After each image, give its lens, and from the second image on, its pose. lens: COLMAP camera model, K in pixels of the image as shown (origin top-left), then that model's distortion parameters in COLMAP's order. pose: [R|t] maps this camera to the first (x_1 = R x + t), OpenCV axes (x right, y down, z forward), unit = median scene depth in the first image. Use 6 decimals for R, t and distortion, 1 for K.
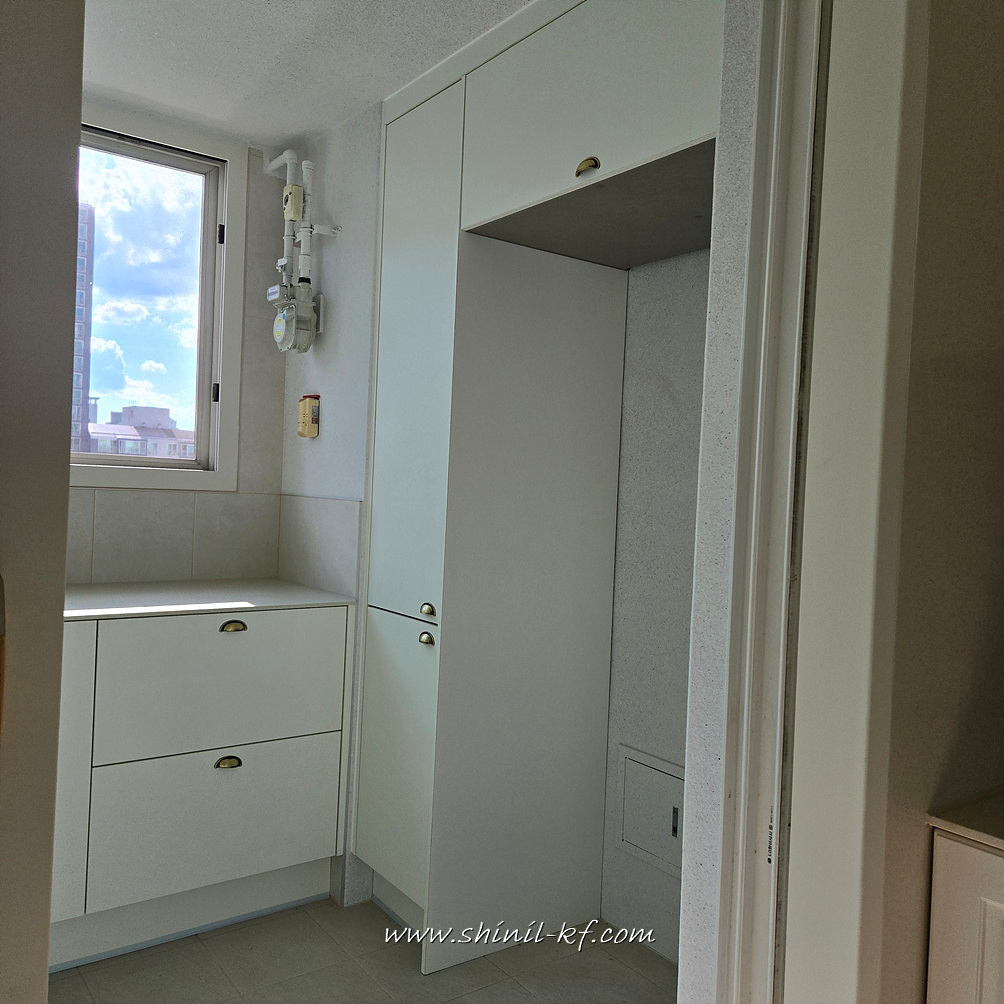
lens RADIAL K [[889.0, 0, 500.8], [0, 889.0, 497.9], [0, 0, 1]] dist [0.075742, -0.051988]
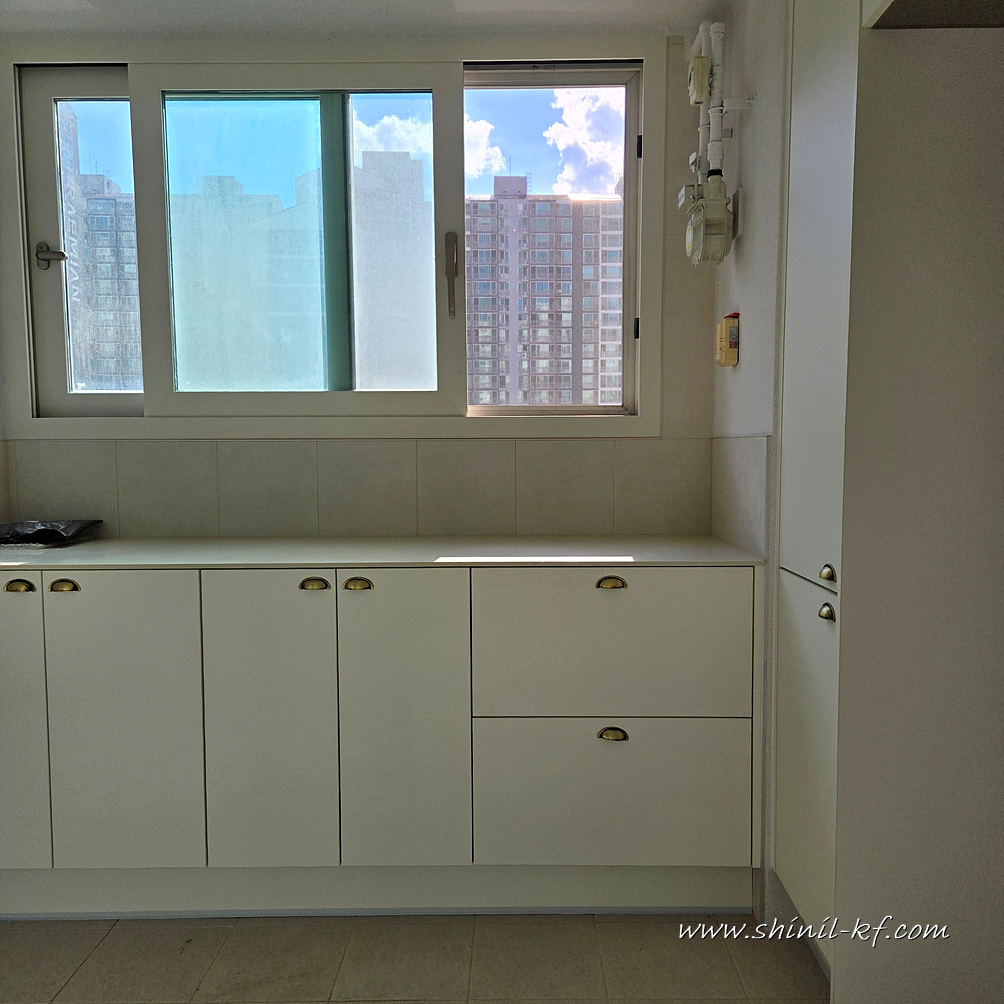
lens RADIAL K [[889.0, 0, 502.6], [0, 889.0, 511.1], [0, 0, 1]] dist [0.075742, -0.051988]
pose [[0.800560, -0.001778, -0.599250, 0.126601], [0.029648, 0.998889, 0.036643, 0.033360], [0.598519, -0.047101, 0.799723, 0.211392]]
